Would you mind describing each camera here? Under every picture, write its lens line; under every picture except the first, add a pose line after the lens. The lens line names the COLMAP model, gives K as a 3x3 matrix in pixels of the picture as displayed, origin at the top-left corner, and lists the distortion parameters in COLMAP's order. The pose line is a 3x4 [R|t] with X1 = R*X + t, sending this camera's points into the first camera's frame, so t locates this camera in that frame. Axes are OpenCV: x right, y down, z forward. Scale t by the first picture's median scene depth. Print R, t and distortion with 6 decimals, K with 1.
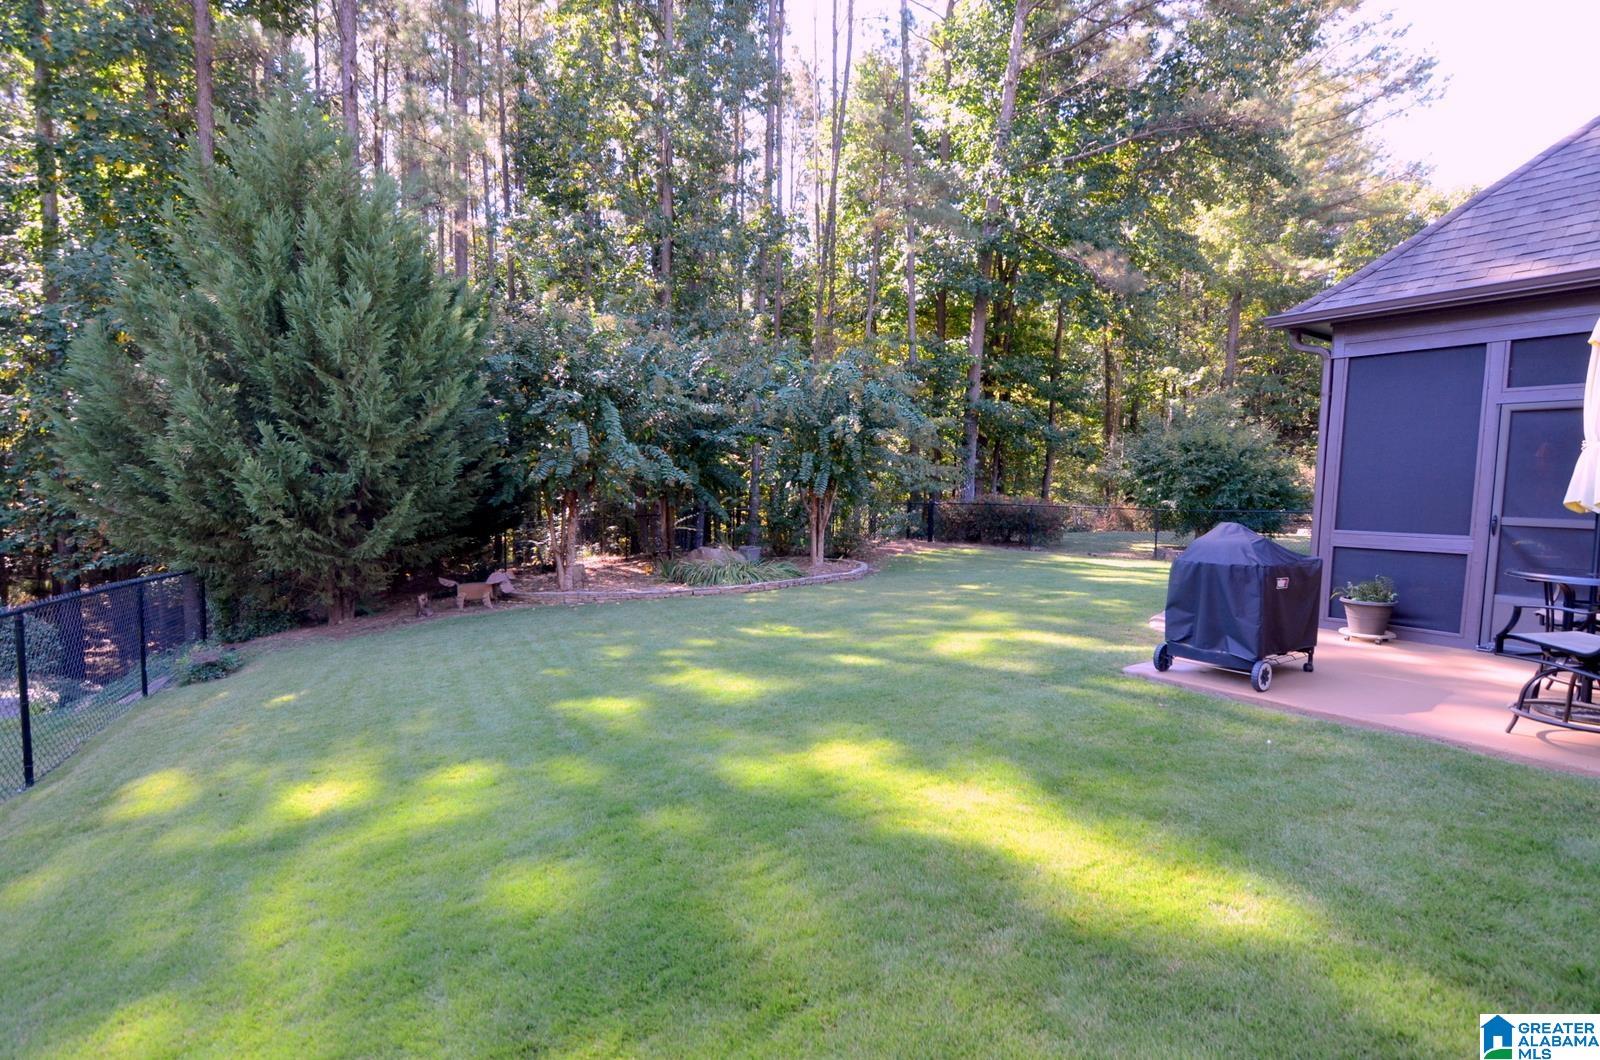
lens RADIAL K [[778.8, 0, 802.5], [0, 778.8, 527.3], [0, 0, 1]] dist [-0.015376, -0.001194]
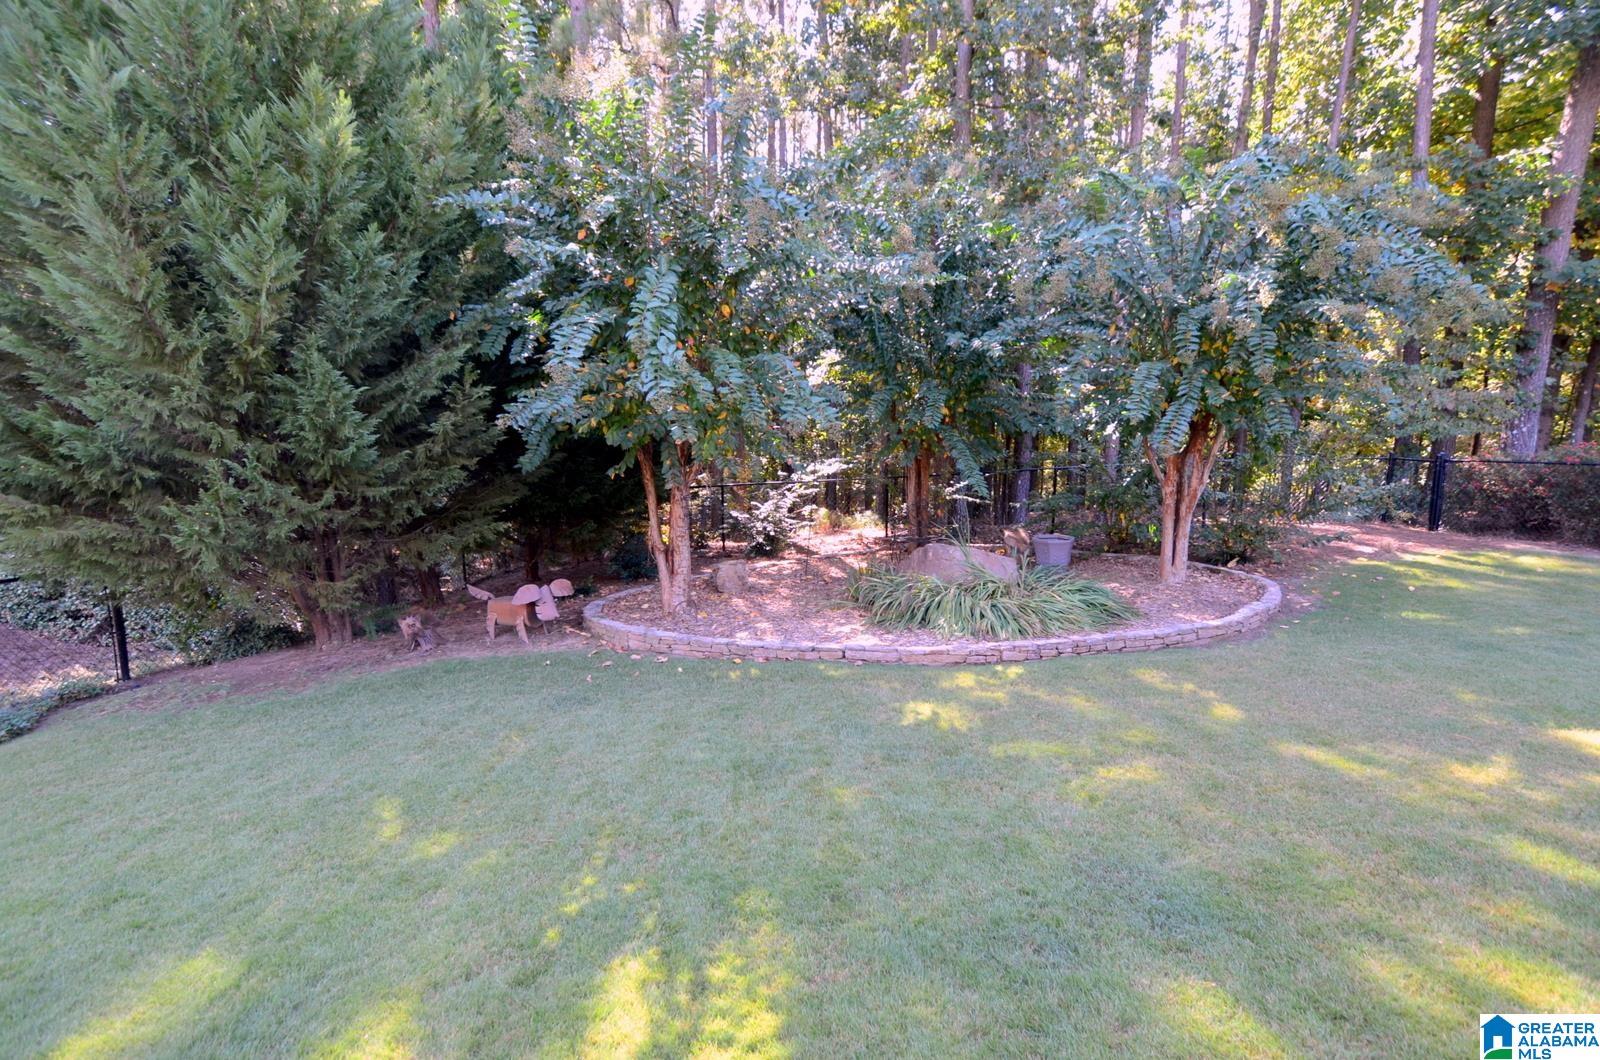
lens RADIAL K [[778.8, 0, 792.9], [0, 778.8, 541.8], [0, 0, 1]] dist [-0.015376, -0.001194]
pose [[0.869701, 0.060868, -0.489811, 0.043713], [-0.015540, 0.995252, 0.096085, -0.021384], [0.493334, -0.075954, 0.866518, 0.356123]]
